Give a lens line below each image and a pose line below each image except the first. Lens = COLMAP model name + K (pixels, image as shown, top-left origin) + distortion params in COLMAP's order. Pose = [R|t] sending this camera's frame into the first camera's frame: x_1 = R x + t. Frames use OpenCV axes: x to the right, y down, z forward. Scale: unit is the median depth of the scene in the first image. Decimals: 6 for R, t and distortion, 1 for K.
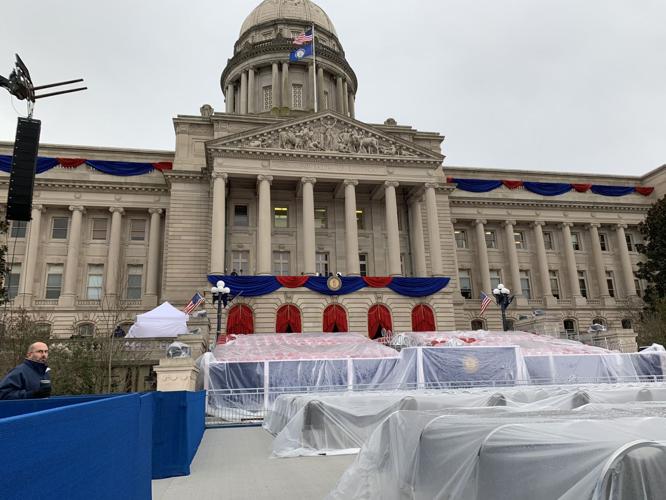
lens RADIAL K [[531.2, 0, 331.8], [0, 531.2, 227.5], [0, 0, 1]] dist [0.006280, -0.006040]
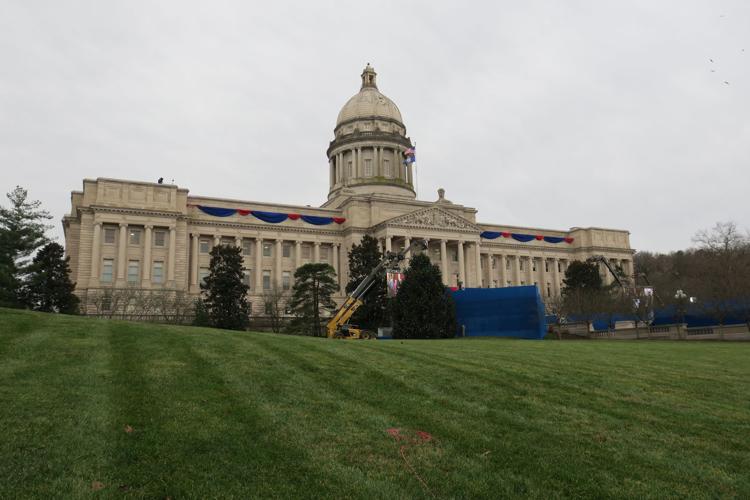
lens RADIAL K [[610.6, 0, 374.3], [0, 610.6, 225.2], [0, 0, 1]] dist [-0.011657, 0.002131]
pose [[0.971425, 0.062031, 0.229099, -0.603590], [-0.076944, 0.995420, 0.056739, -0.201031], [-0.224530, -0.072745, 0.971748, -0.975666]]
